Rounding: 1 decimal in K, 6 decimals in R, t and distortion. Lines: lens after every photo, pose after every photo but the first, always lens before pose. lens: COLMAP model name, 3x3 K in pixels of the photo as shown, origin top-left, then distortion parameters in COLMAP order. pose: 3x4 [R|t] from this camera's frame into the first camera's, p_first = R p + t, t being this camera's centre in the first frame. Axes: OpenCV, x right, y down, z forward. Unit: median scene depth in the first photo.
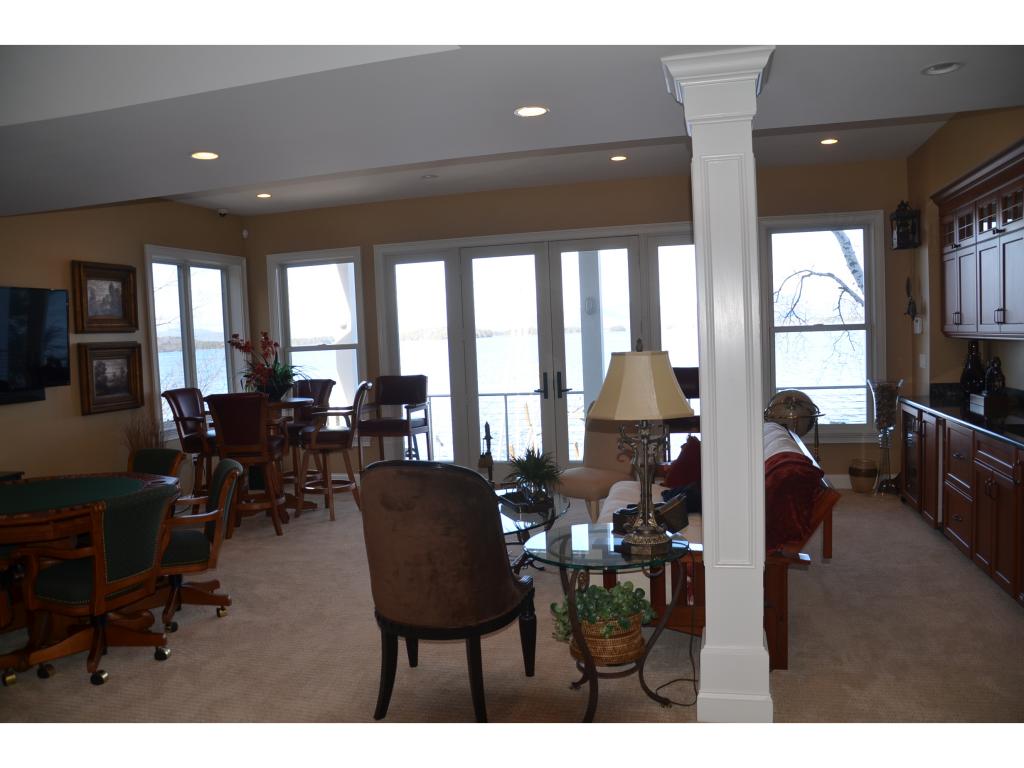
lens RADIAL K [[797.2, 0, 512.0], [0, 797.2, 384.0], [0, 0, 1]] dist [-0.151405, 0.129678]
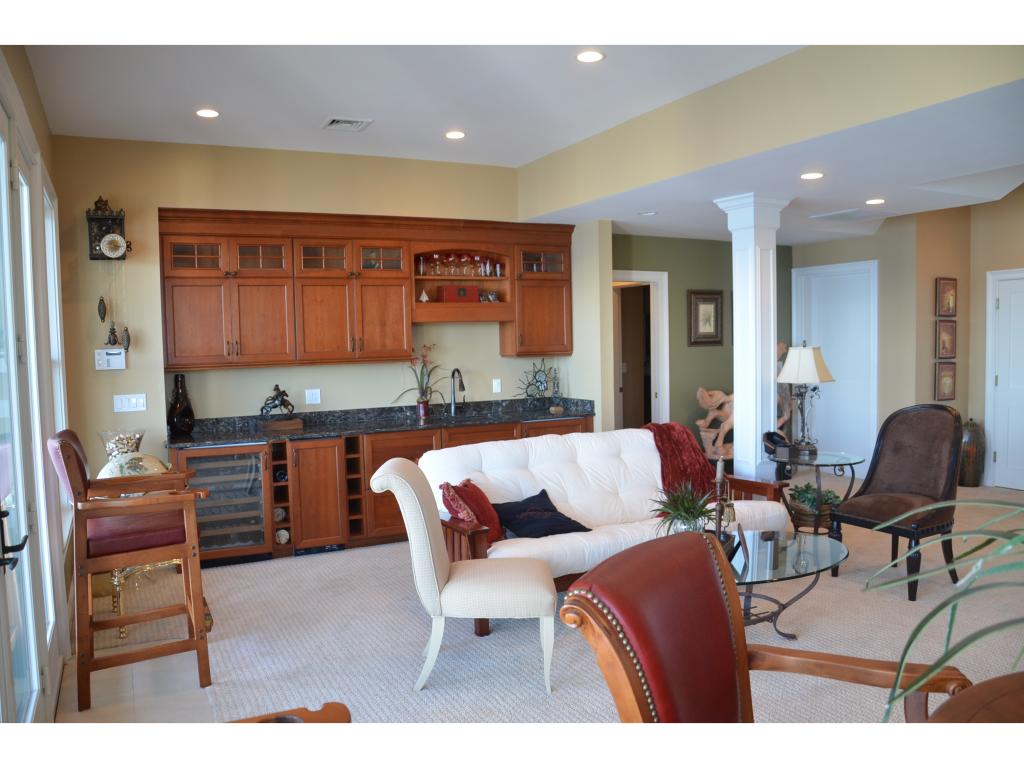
lens RADIAL K [[797.2, 0, 512.0], [0, 797.2, 384.0], [0, 0, 1]] dist [-0.151405, 0.129678]
pose [[-0.662498, 0.014857, 0.748917, -0.325487], [0.097387, 0.993026, 0.066450, -0.062032], [-0.742706, 0.116958, -0.659324, 1.181200]]
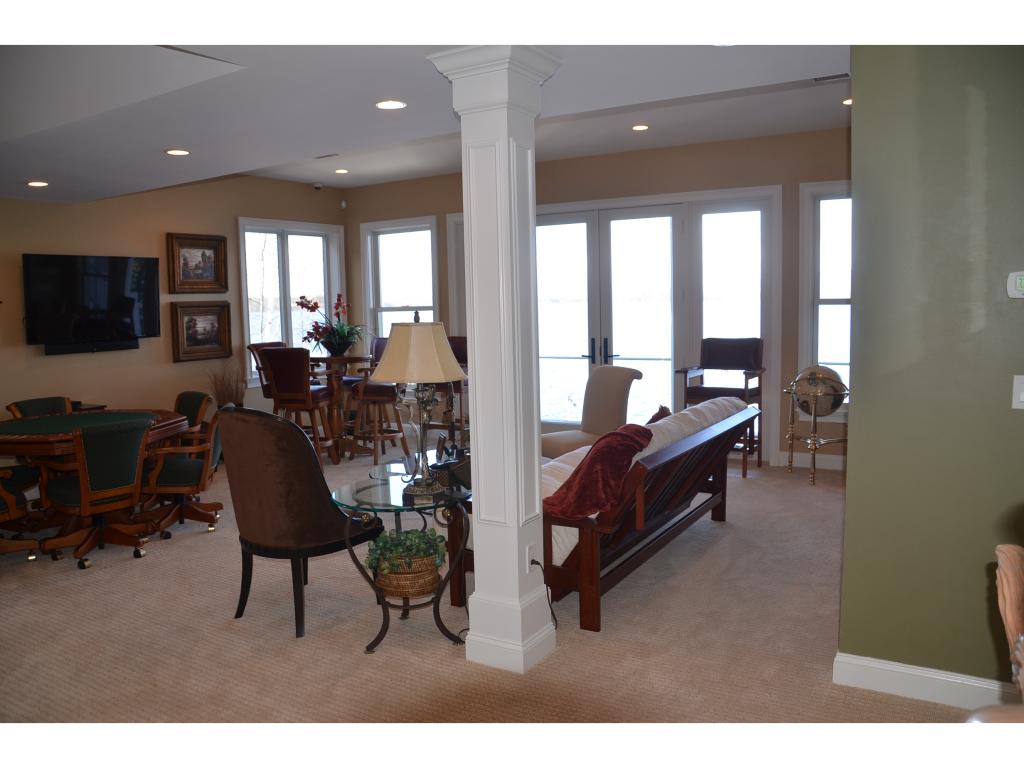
lens RADIAL K [[797.2, 0, 512.0], [0, 797.2, 384.0], [0, 0, 1]] dist [-0.151405, 0.129678]
pose [[0.959599, 0.048187, -0.277216, 0.261272], [-0.034378, 0.997924, 0.054460, -0.008801], [0.279264, -0.042730, 0.959263, -0.017233]]
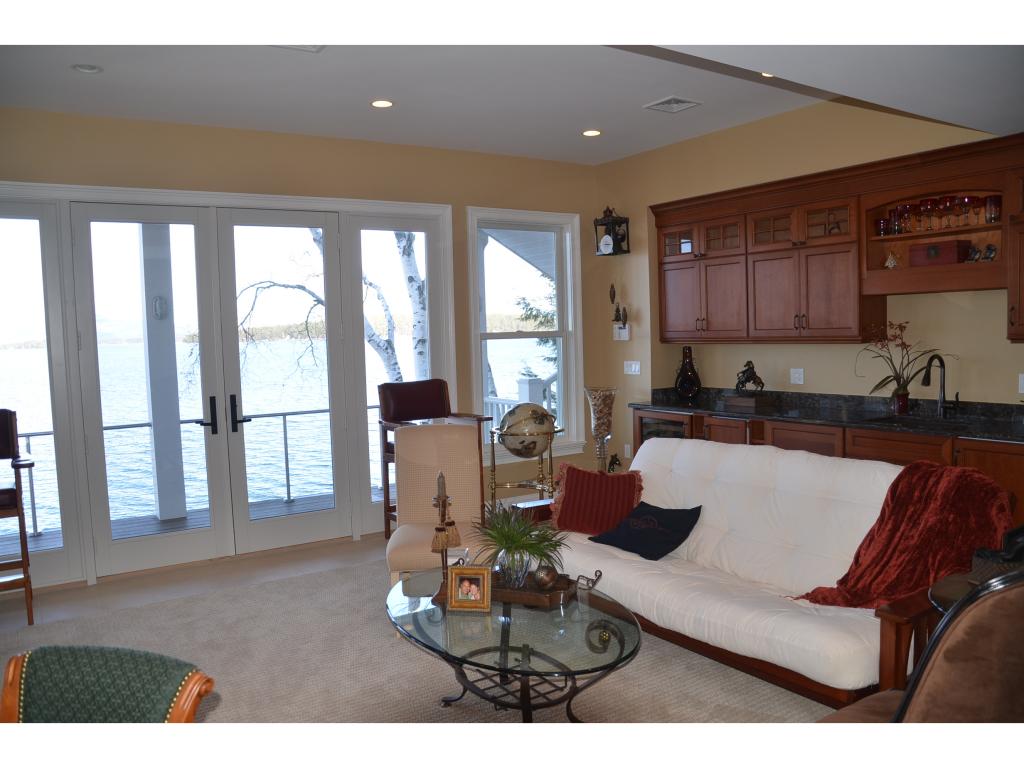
lens RADIAL K [[797.2, 0, 512.0], [0, 797.2, 384.0], [0, 0, 1]] dist [-0.151405, 0.129678]
pose [[0.667966, -0.028431, 0.743649, -0.331007], [0.047975, 0.998836, -0.004905, -0.010735], [-0.742644, 0.038953, 0.668553, 0.403843]]
